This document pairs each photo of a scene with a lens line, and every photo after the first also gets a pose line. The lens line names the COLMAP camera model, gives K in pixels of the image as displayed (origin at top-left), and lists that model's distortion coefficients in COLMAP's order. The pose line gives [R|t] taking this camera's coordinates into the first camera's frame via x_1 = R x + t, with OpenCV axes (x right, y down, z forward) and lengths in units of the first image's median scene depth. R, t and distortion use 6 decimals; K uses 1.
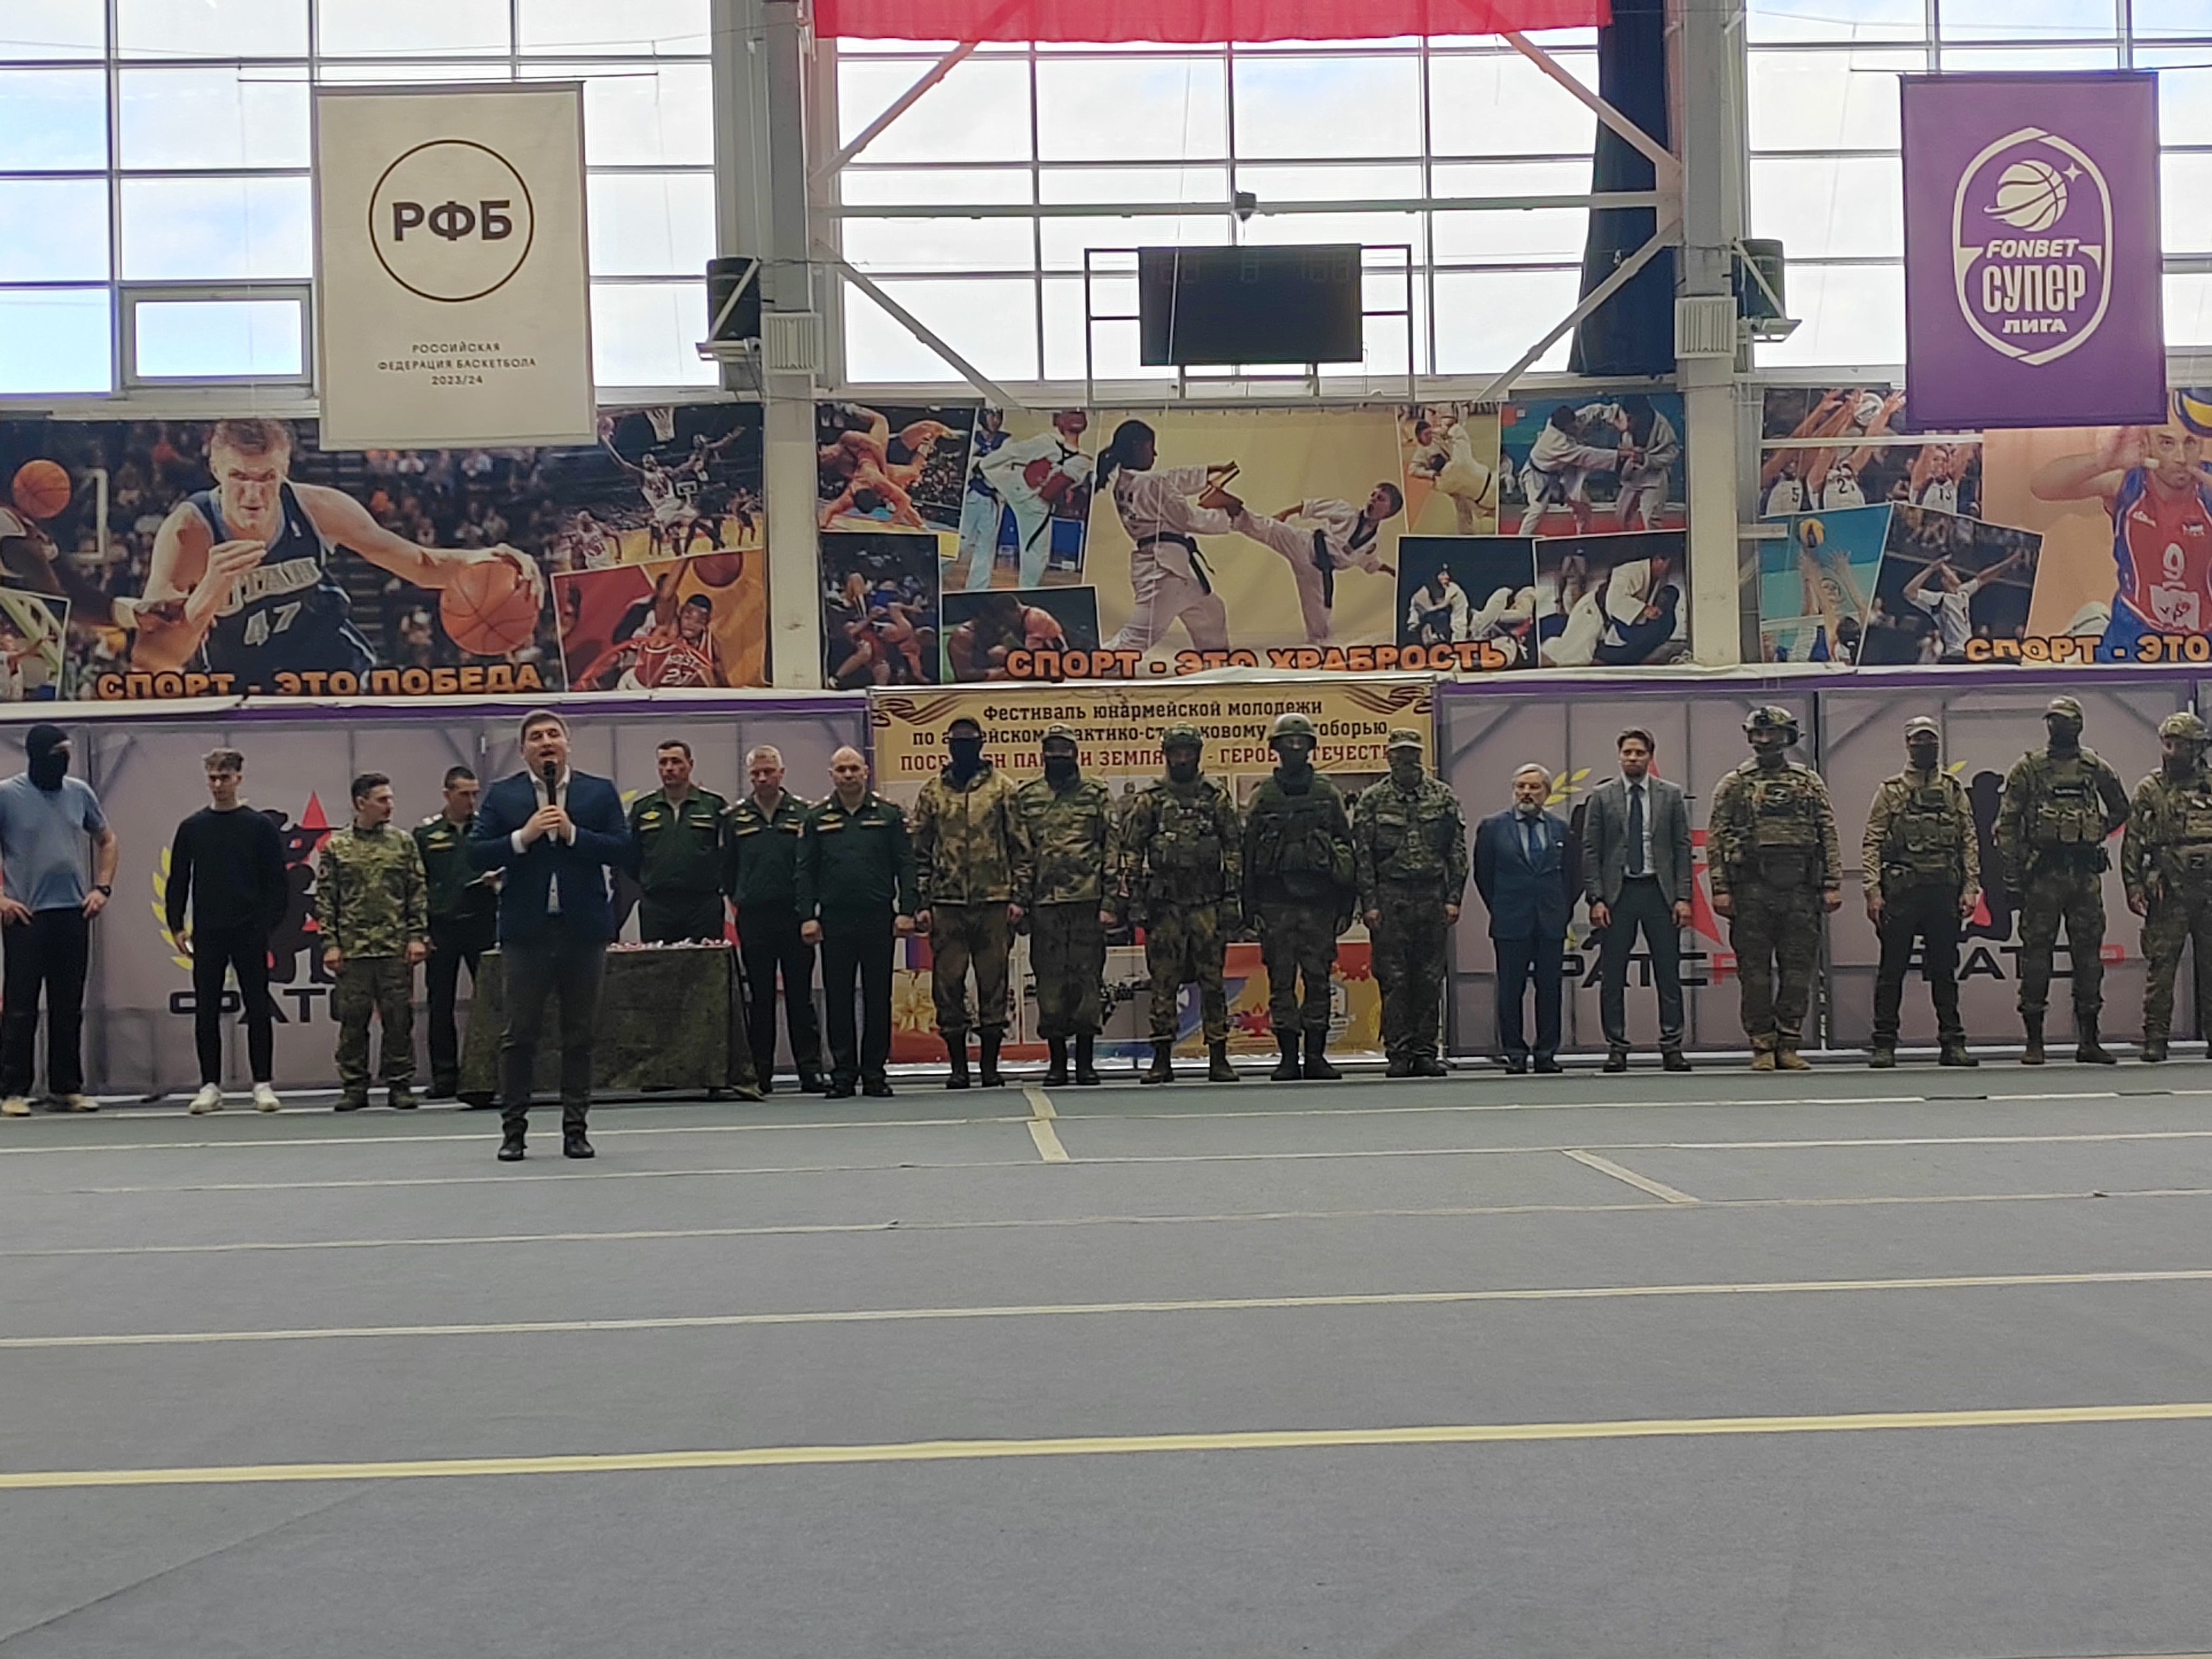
lens RADIAL K [[3239.0, 0, 1112.7], [0, 3239.0, 838.8], [0, 0, 1]] dist [0.199513, -0.991196]
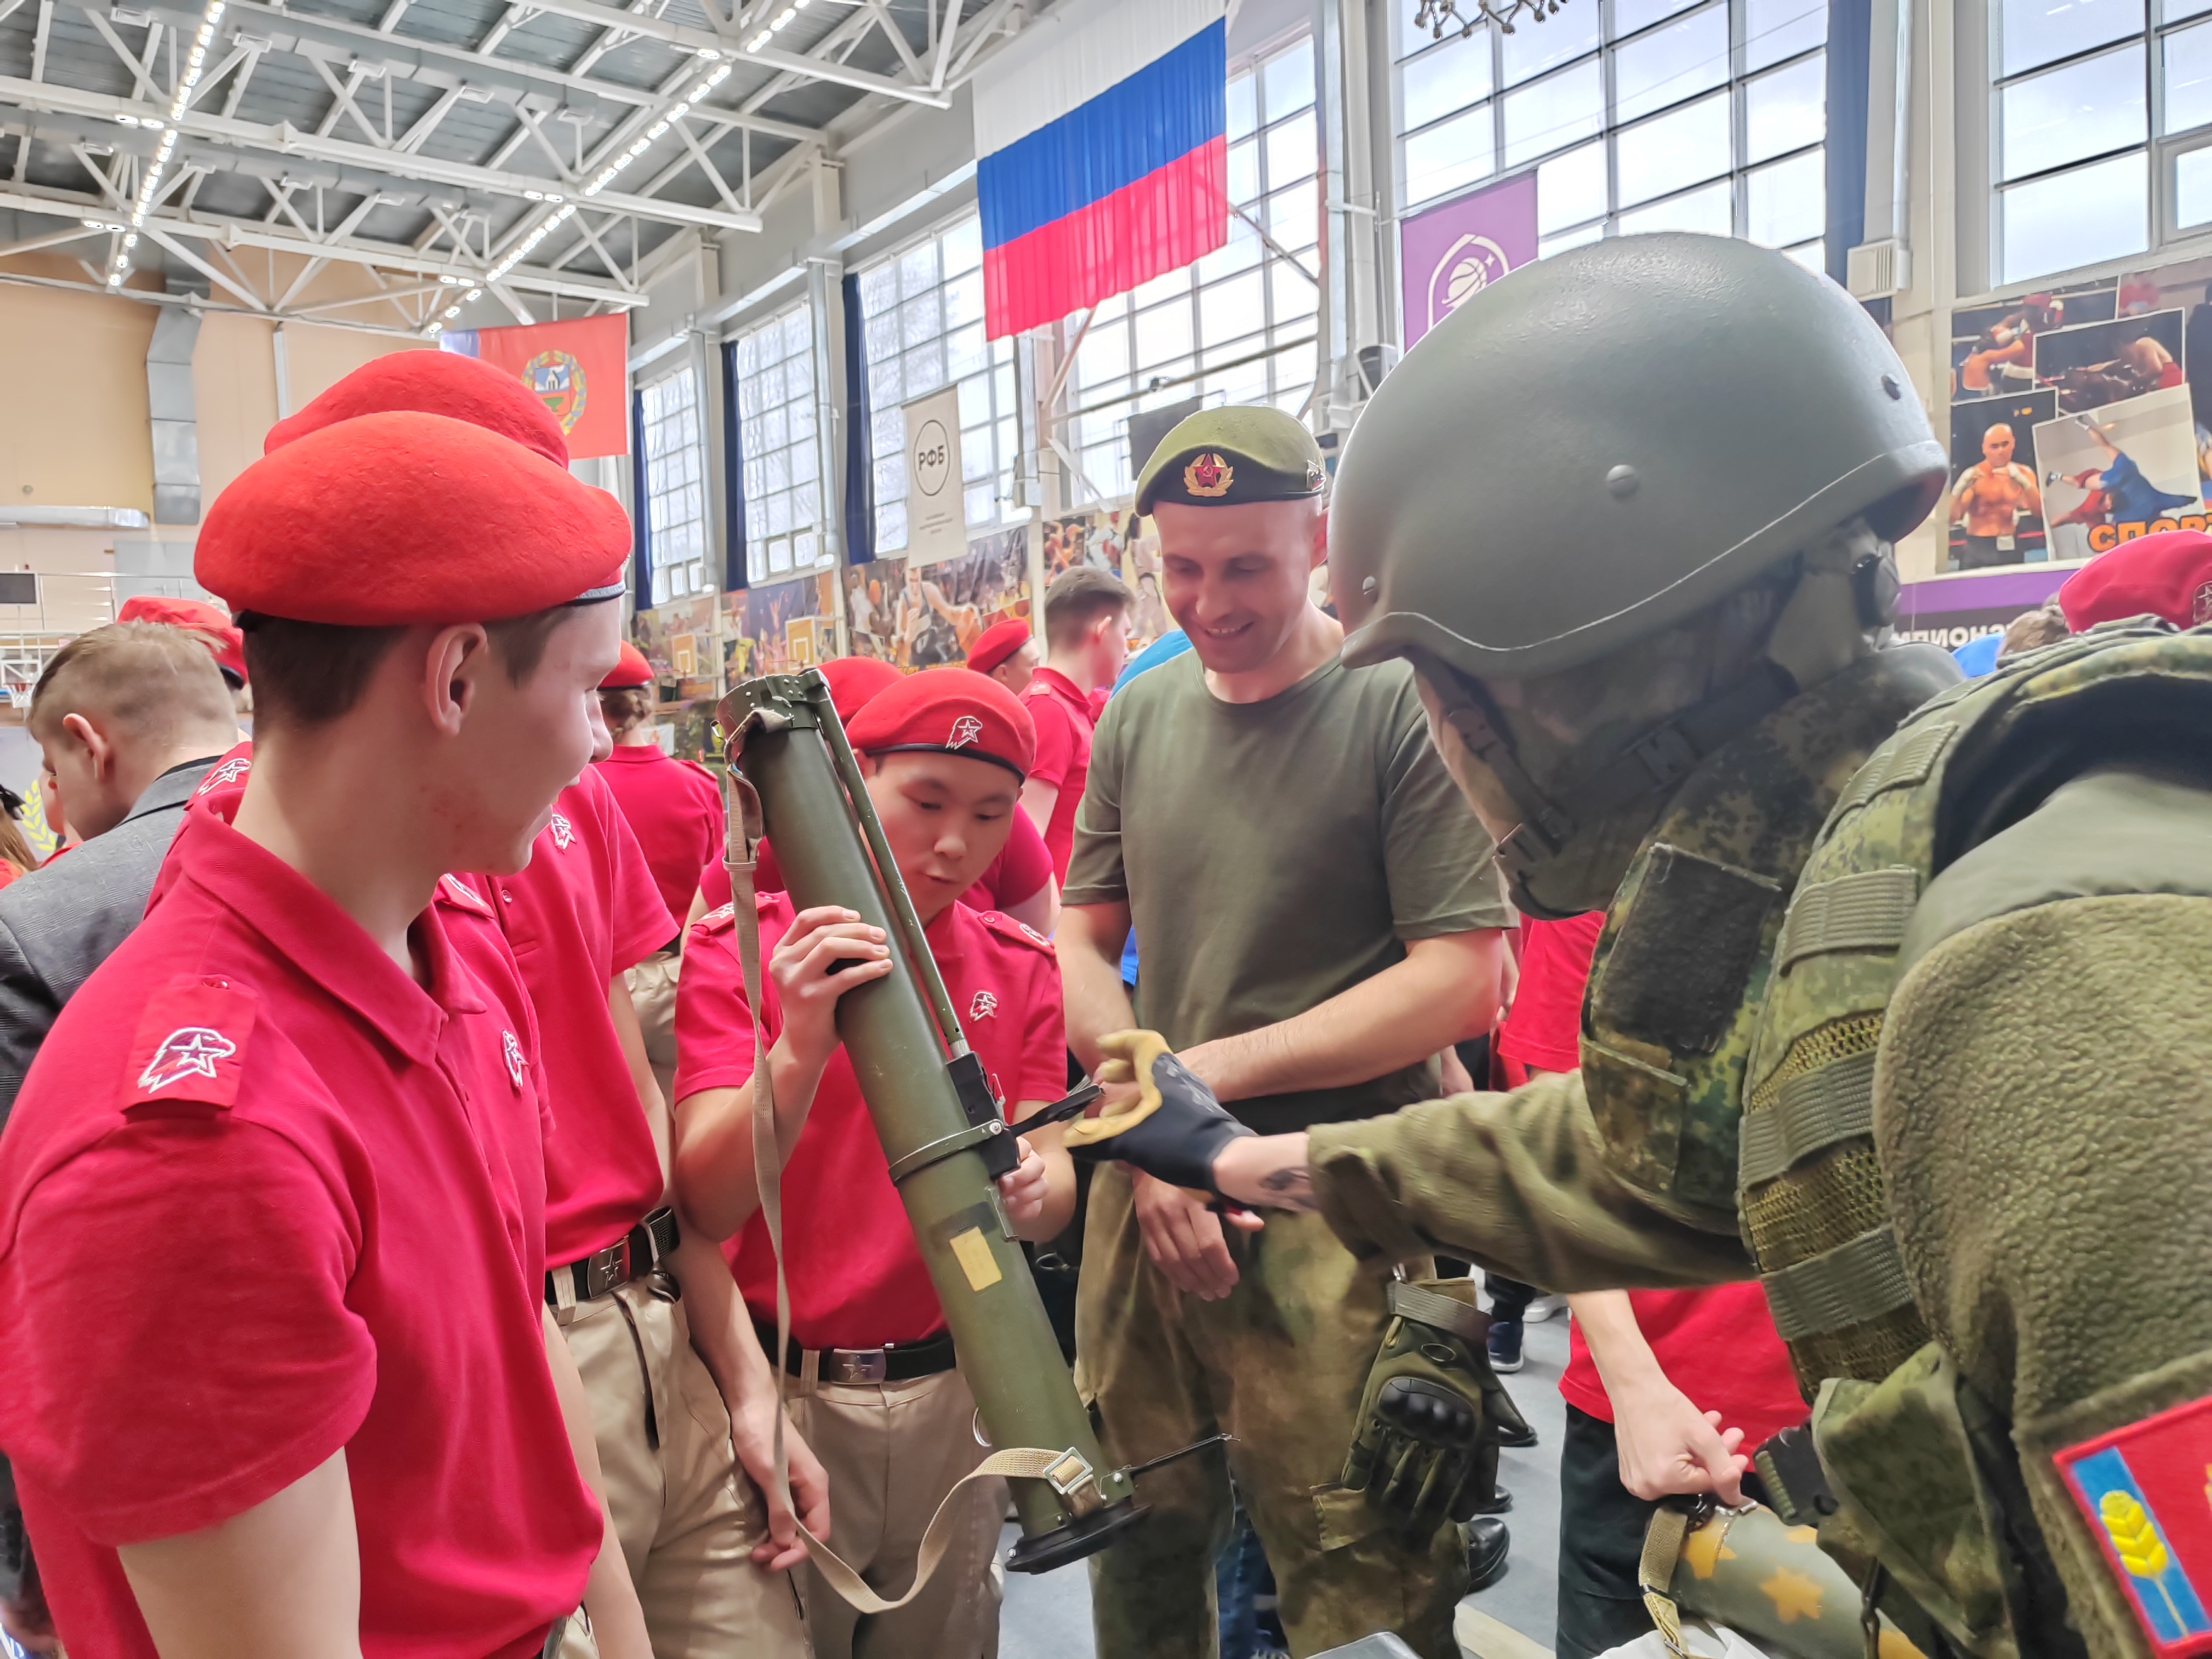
lens RADIAL K [[1731.2, 0, 1115.4], [0, 1731.2, 824.7], [0, 0, 1]] dist [0.010803, 0.015983]
pose [[0.523766, 0.048770, -0.850465, 0.844208], [0.034060, 0.996363, 0.078112, -0.029657], [0.851181, -0.069880, 0.520200, 0.470350]]
